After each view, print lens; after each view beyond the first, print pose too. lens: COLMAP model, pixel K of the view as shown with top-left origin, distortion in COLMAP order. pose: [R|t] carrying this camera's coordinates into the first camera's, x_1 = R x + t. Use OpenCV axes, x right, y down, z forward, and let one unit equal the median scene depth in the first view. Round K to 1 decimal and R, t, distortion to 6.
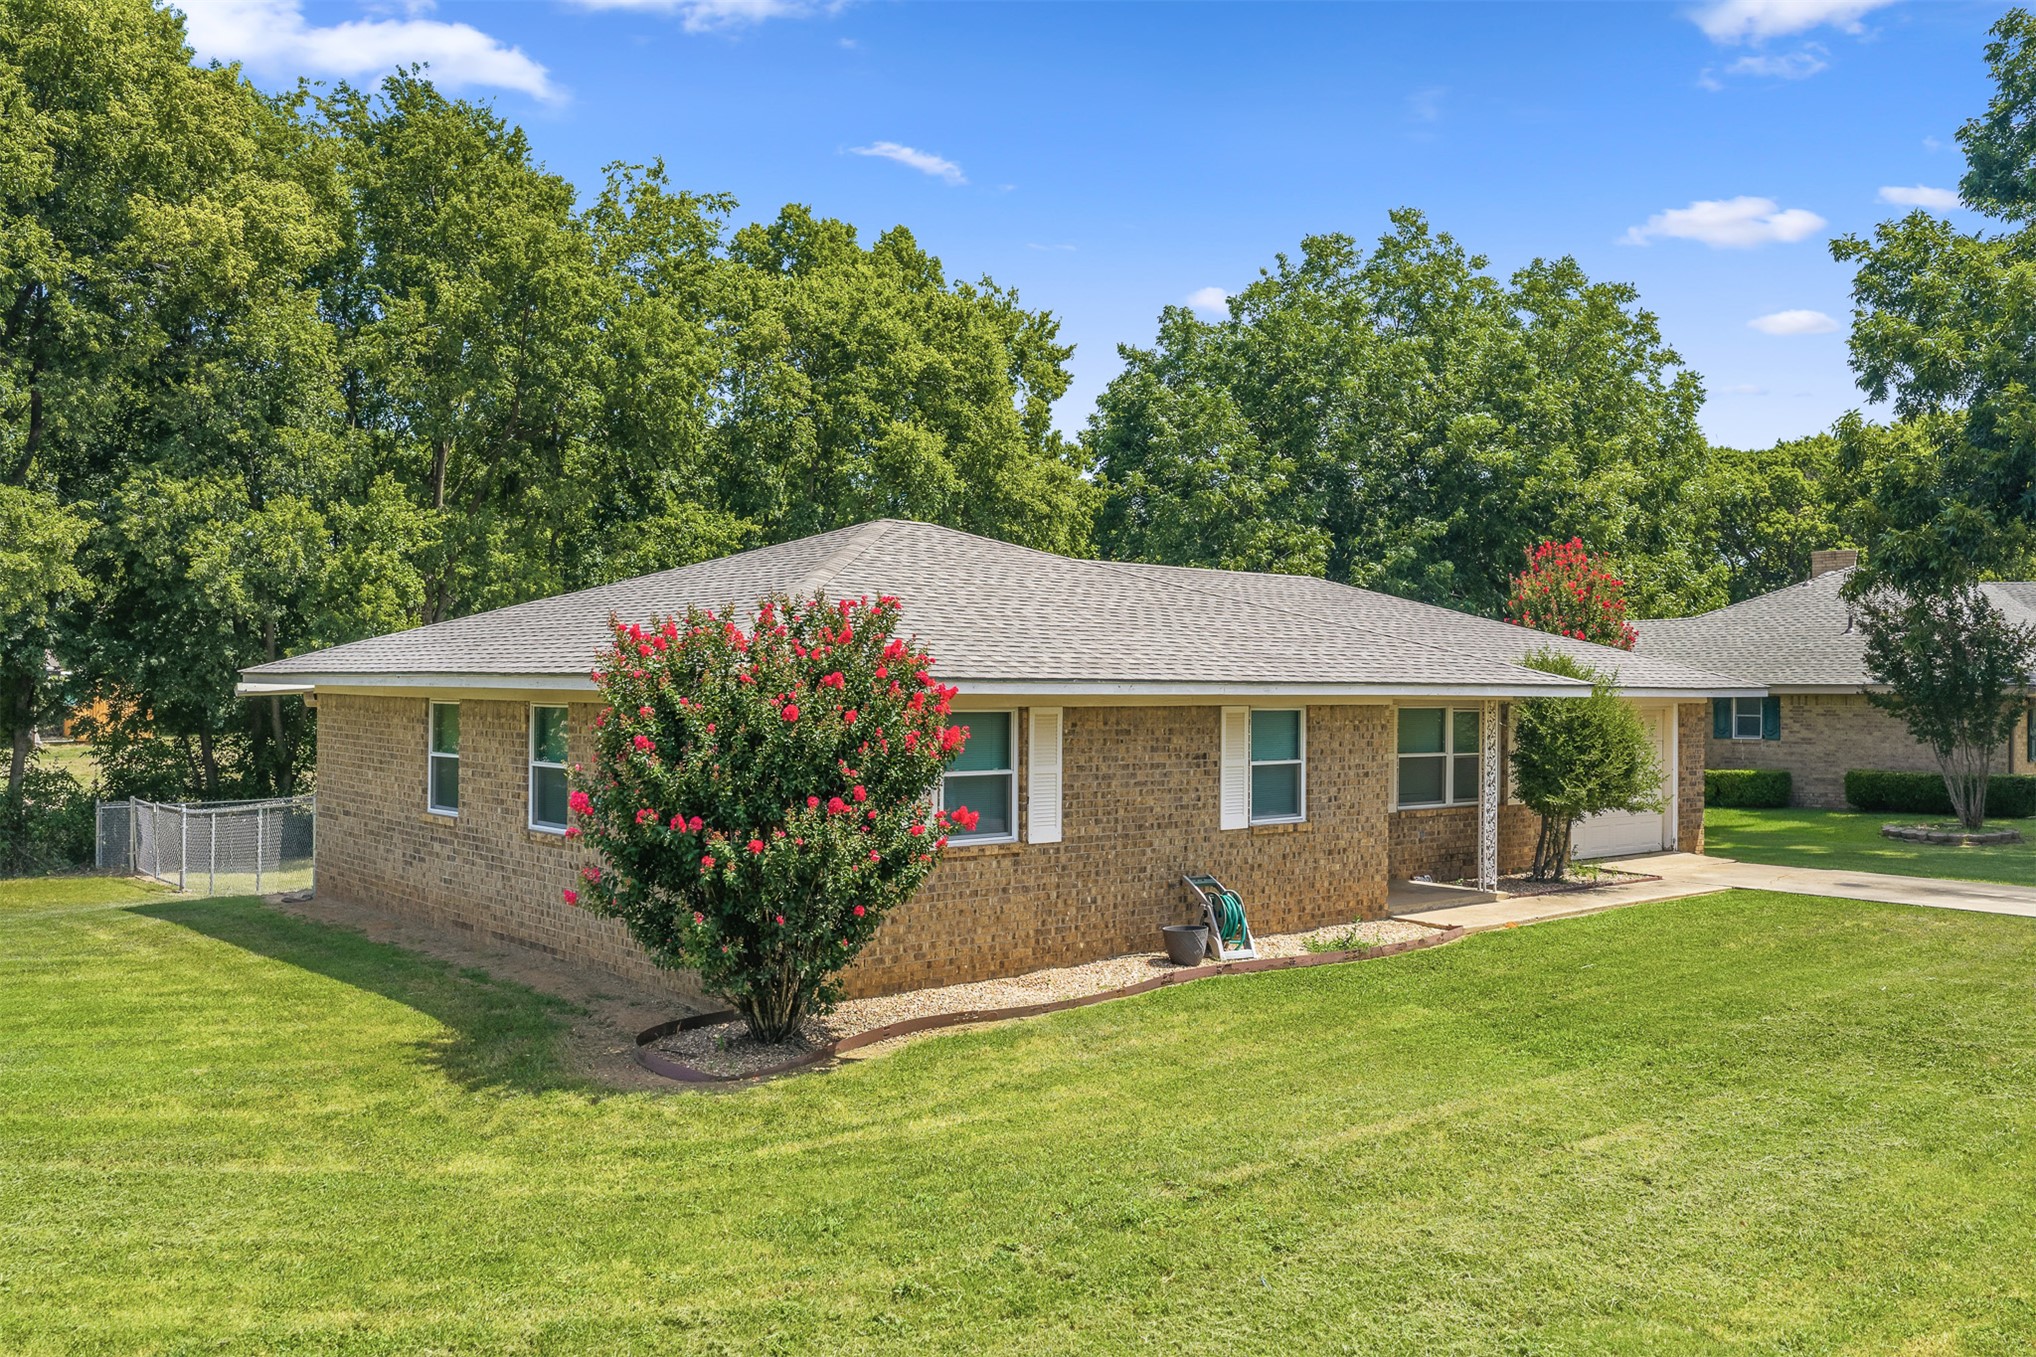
lens RADIAL K [[1692.1, 0, 1030.6], [0, 1692.1, 679.8], [0, 0, 1]] dist [0.041802, -0.082818]
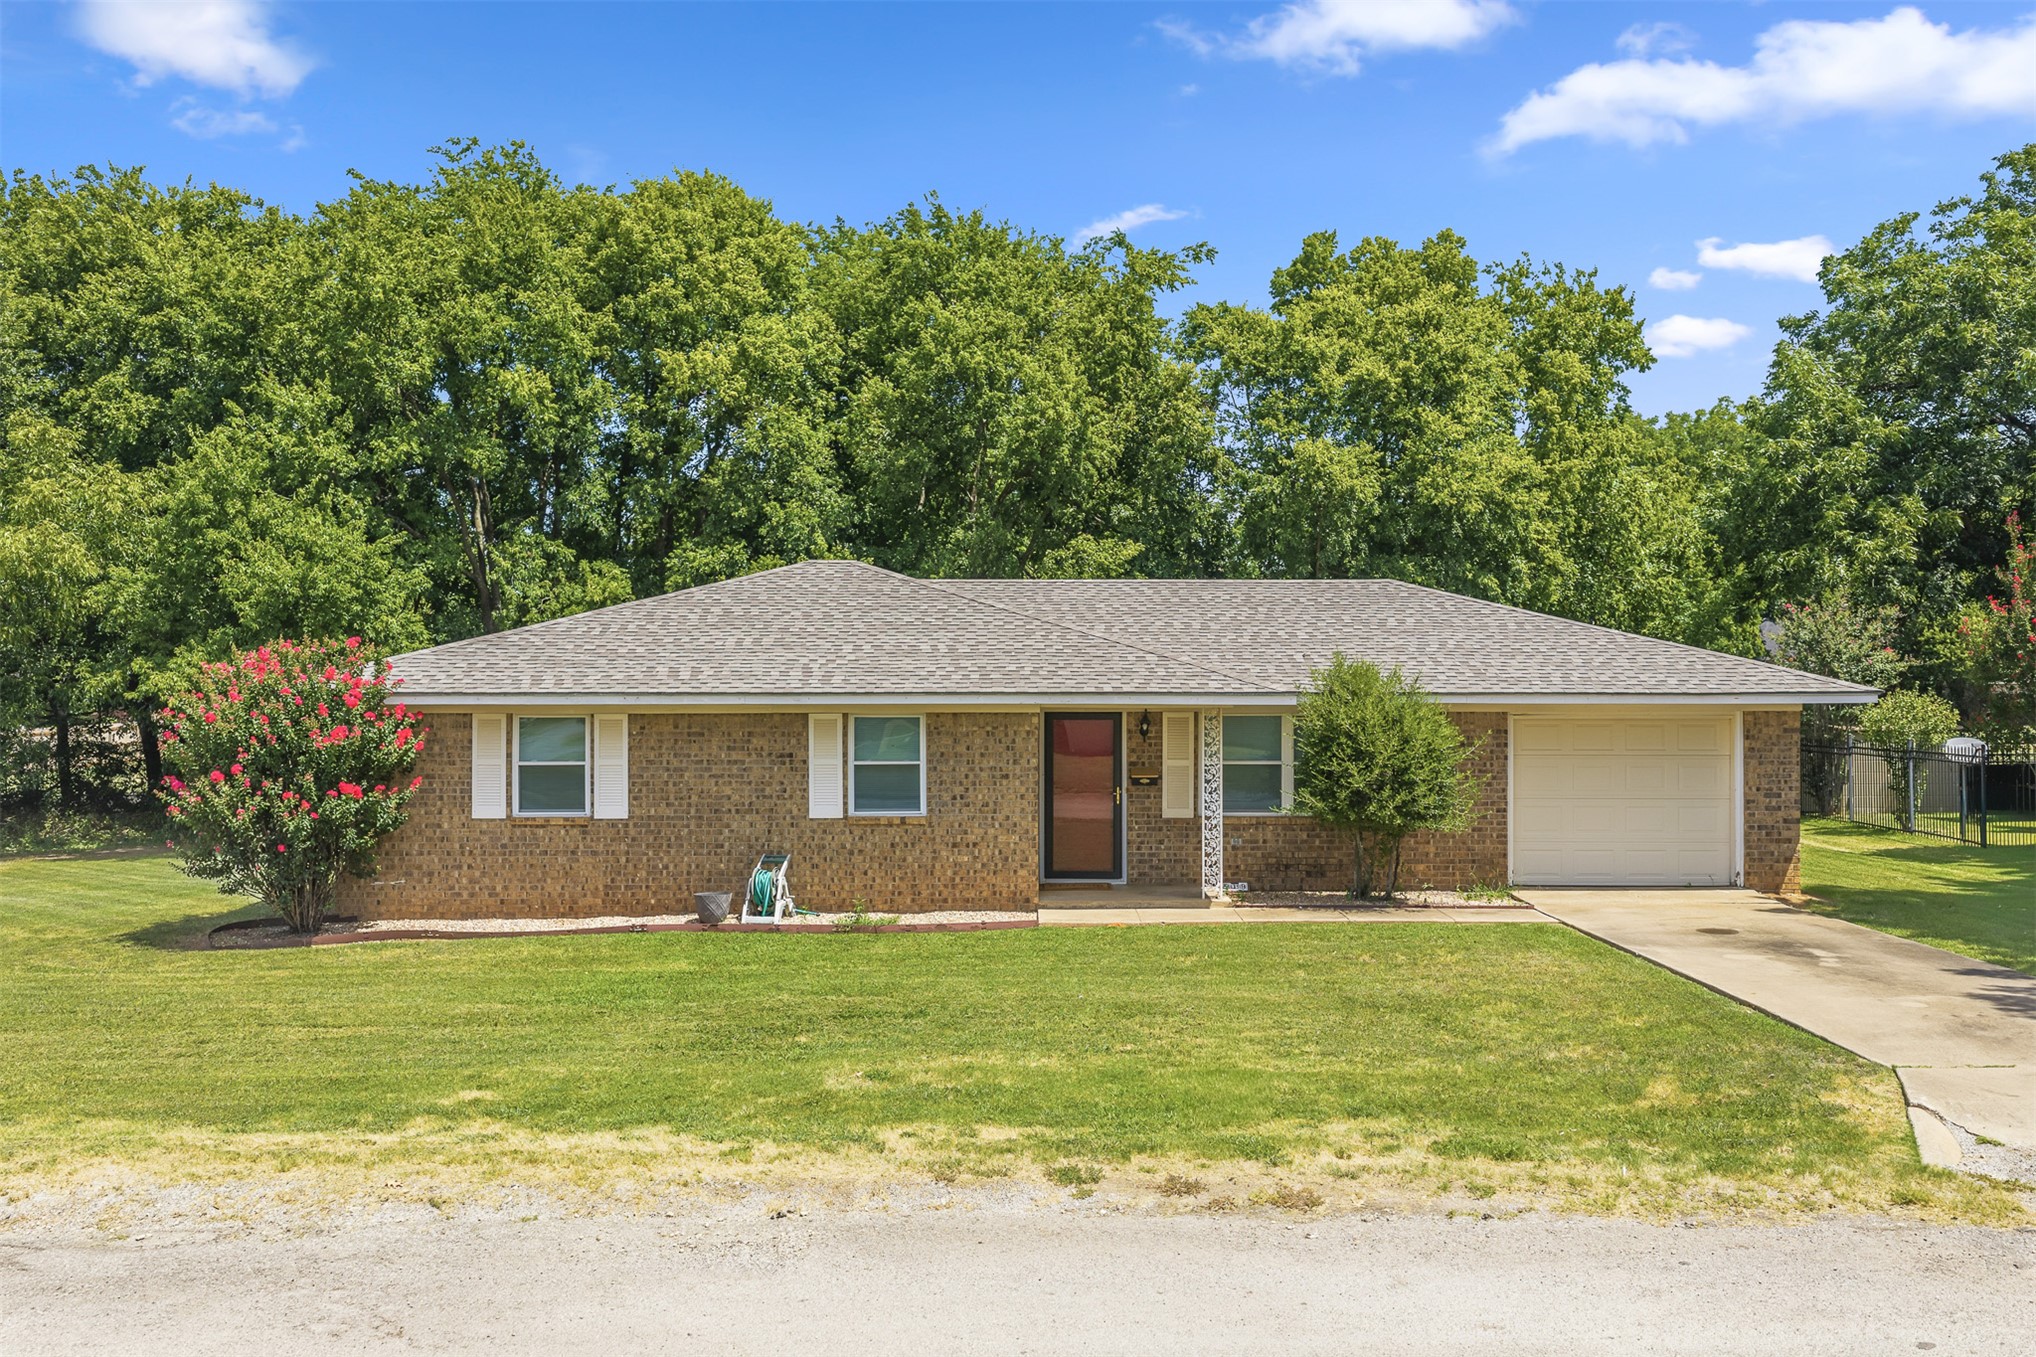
lens RADIAL K [[1692.1, 0, 1030.6], [0, 1692.1, 679.8], [0, 0, 1]] dist [0.041802, -0.082818]
pose [[0.762474, -0.009433, -0.646951, 0.975595], [0.008596, 0.999953, -0.004450, -0.001388], [0.646962, -0.002168, 0.762519, 0.192743]]
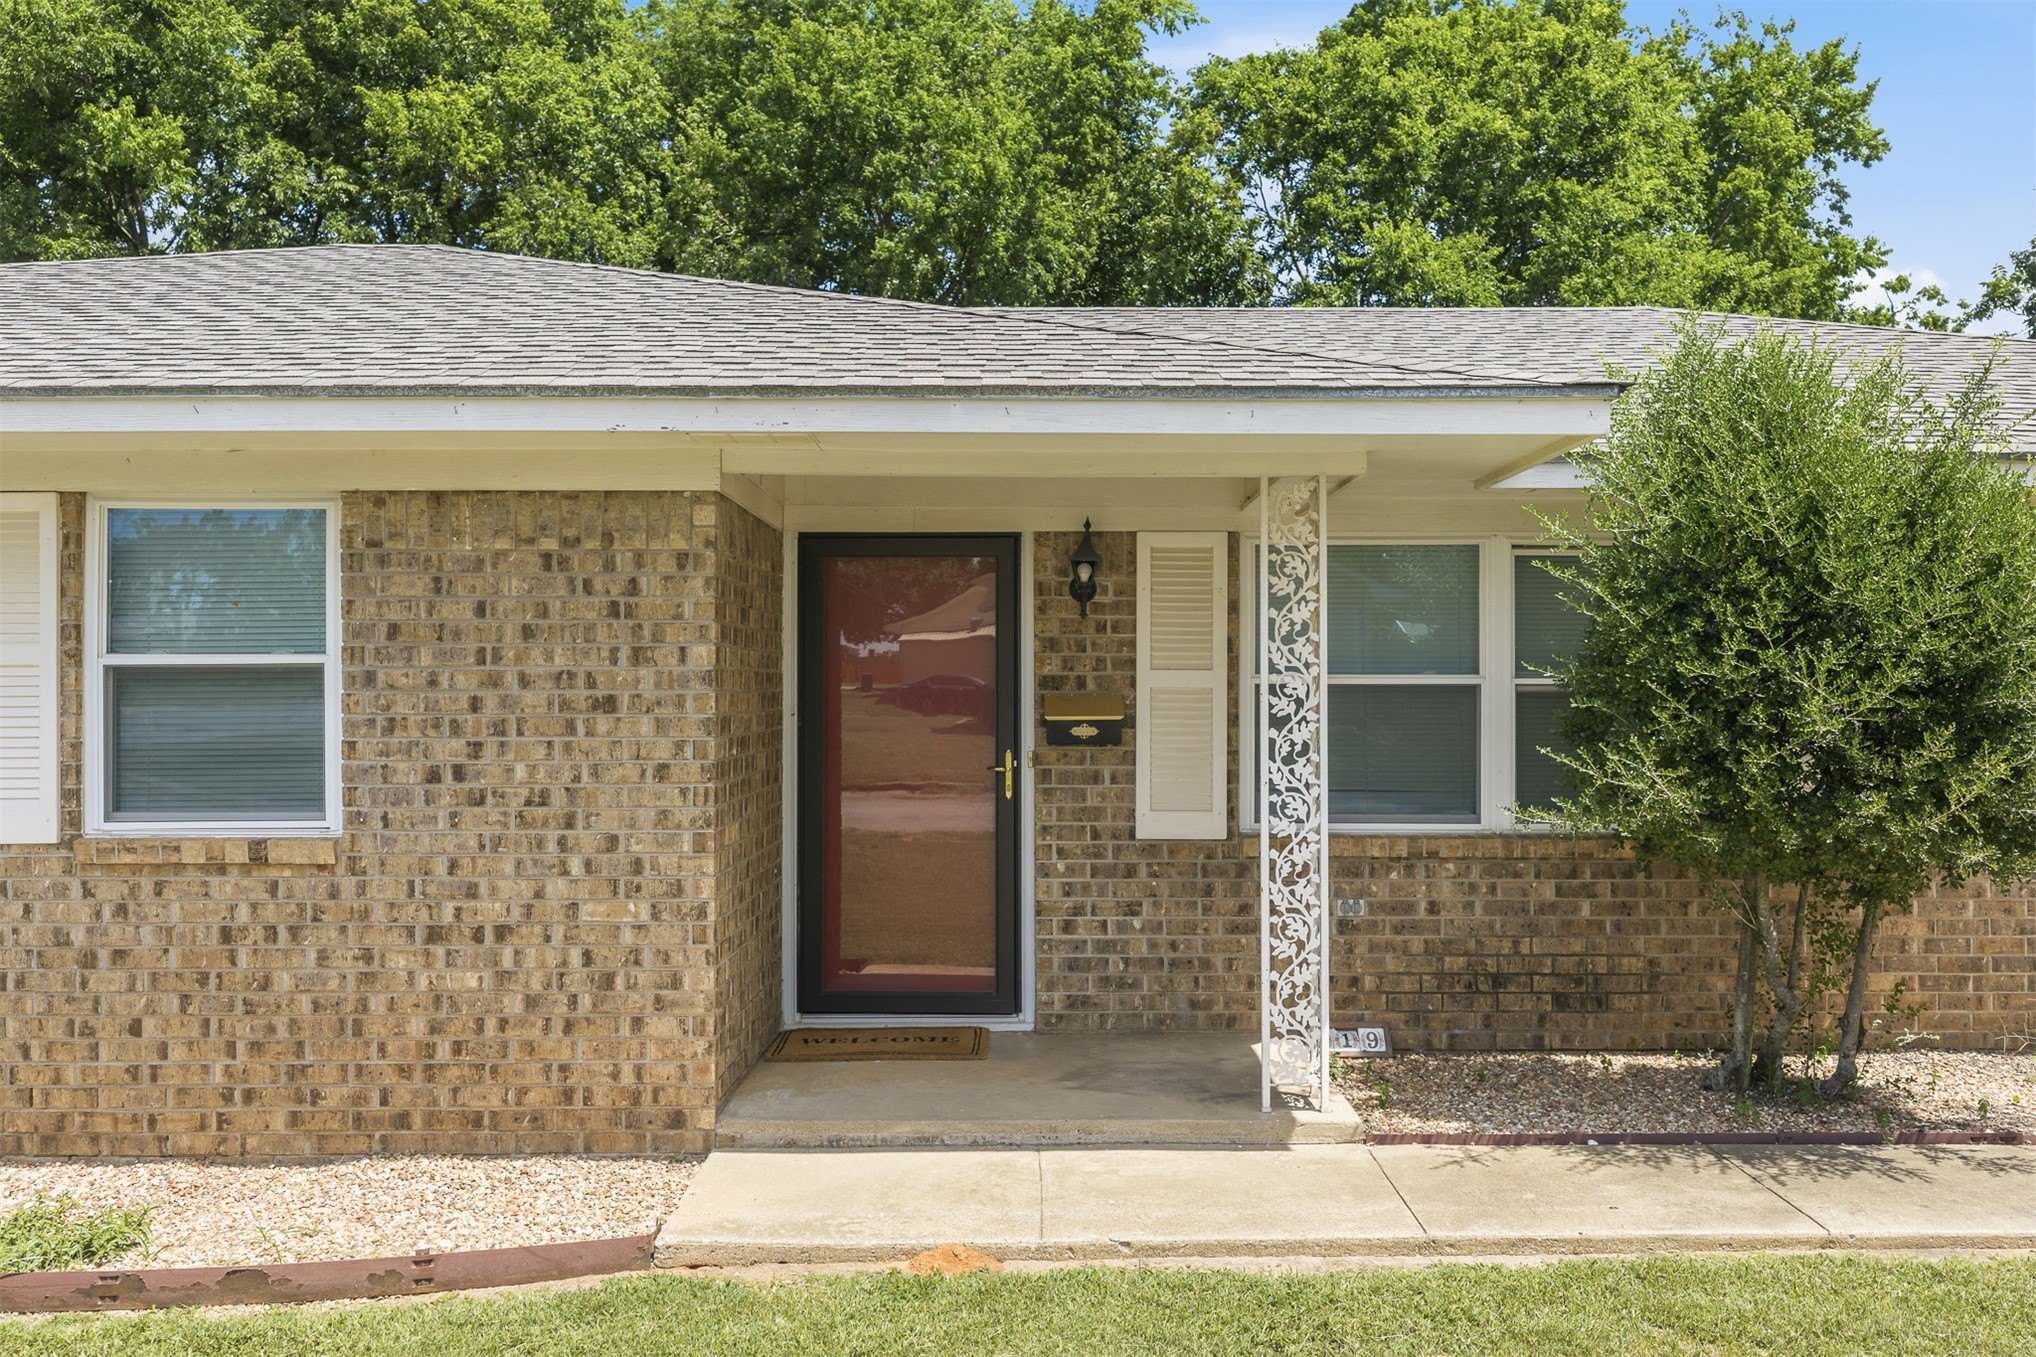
lens RADIAL K [[1706.6, 0, 1022.3], [0, 1706.6, 656.5], [0, 0, 1]] dist [0.005582, 0.002361]
pose [[0.758645, -0.019084, -0.651225, 0.504602], [0.008770, 0.999779, -0.019082, 0.057184], [0.651445, 0.008765, 0.758645, 0.855965]]
